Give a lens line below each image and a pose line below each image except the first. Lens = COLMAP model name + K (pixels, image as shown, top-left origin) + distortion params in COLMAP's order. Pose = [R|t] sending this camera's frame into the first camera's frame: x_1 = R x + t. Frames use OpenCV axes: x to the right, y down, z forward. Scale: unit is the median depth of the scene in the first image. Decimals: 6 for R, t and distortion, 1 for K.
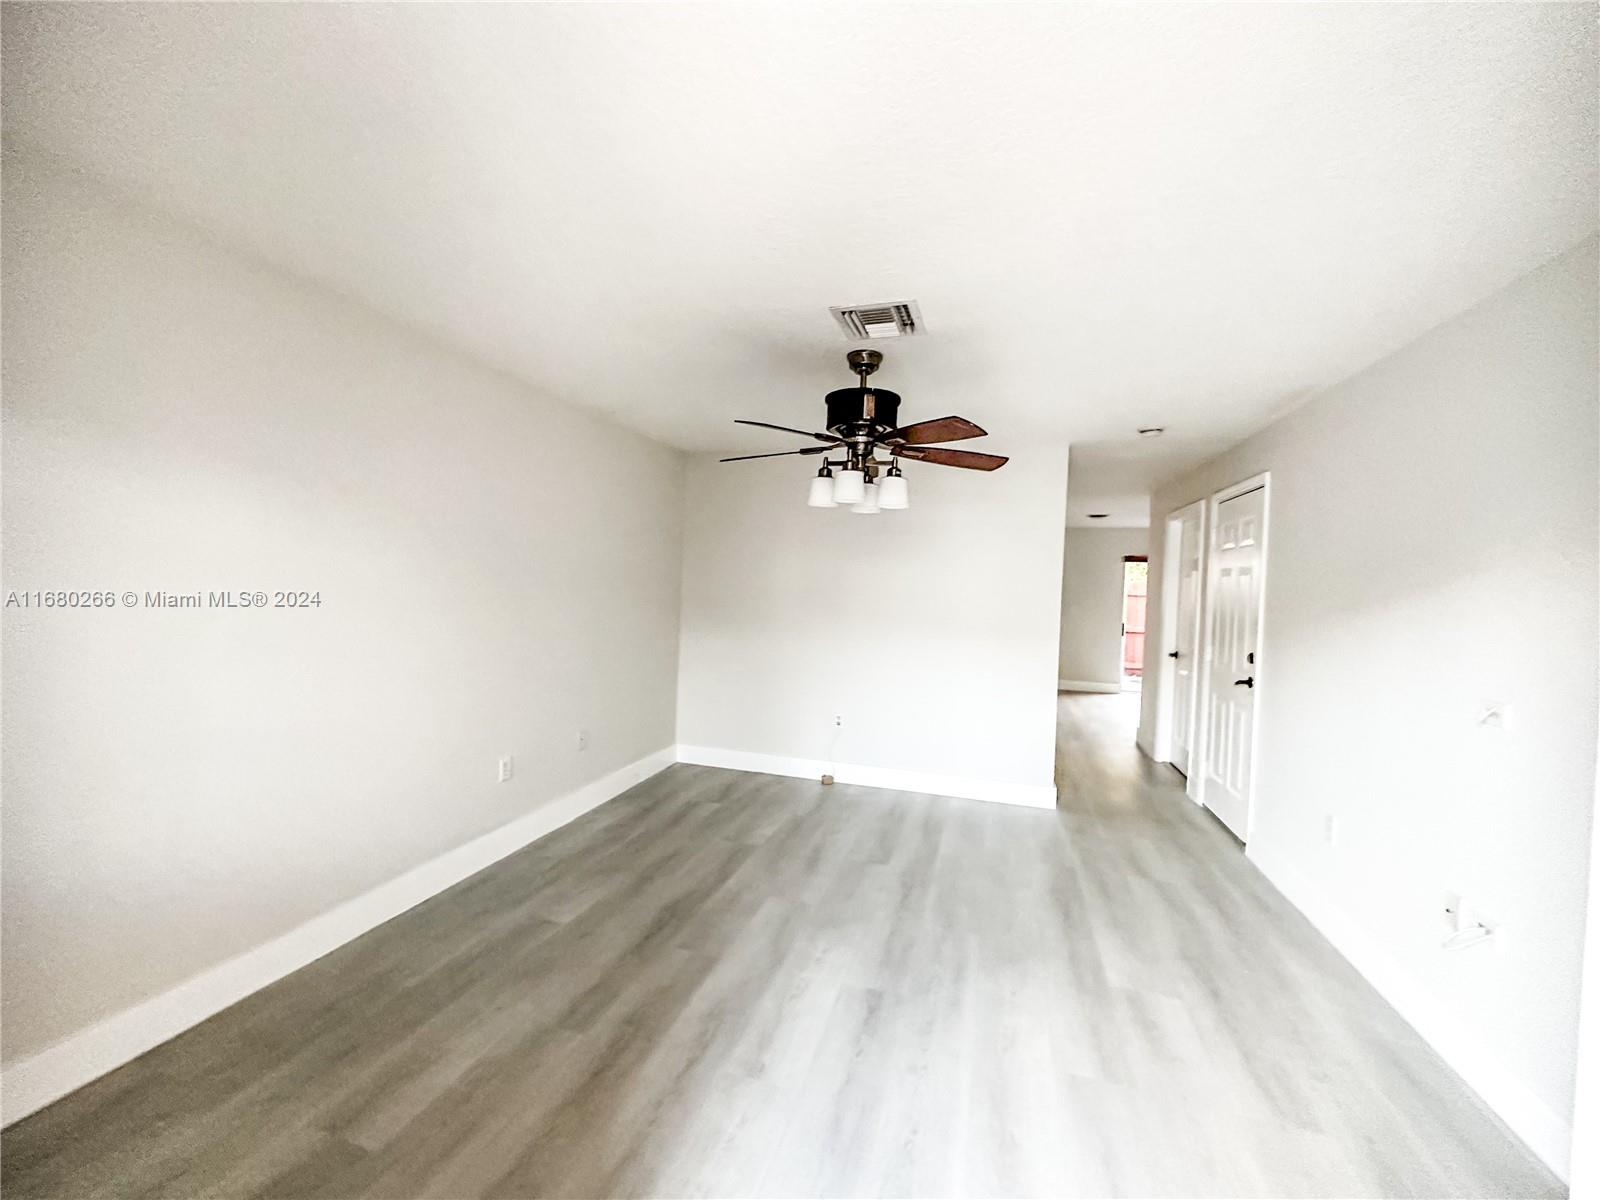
lens RADIAL K [[631.8, 0, 799.8], [0, 631.8, 604.1], [0, 0, 1]] dist [-0.003817, -0.000061]
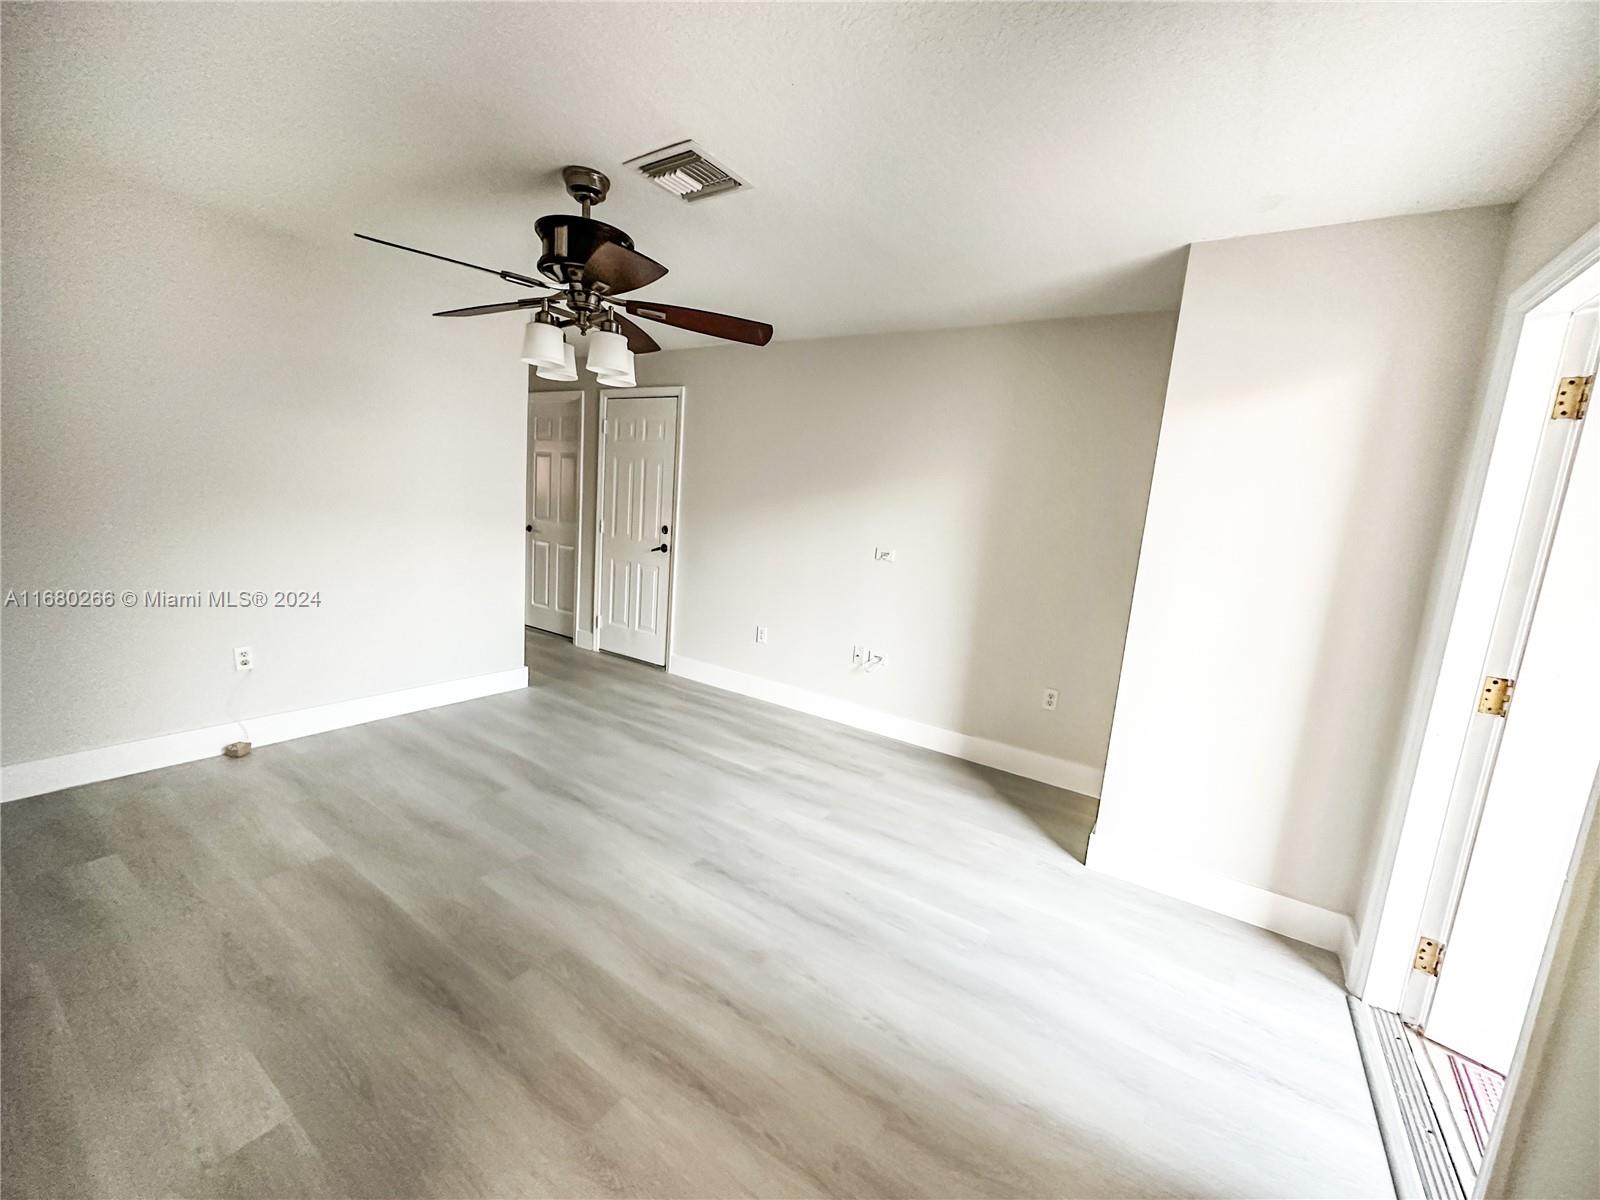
lens RADIAL K [[631.8, 0, 800.7], [0, 631.8, 597.4], [0, 0, 1]] dist [-0.003817, -0.000061]
pose [[0.288805, -0.154840, 0.944784, -0.662101], [-0.039303, 0.984085, 0.173295, -0.020662], [-0.956581, -0.087181, 0.278123, 0.487771]]
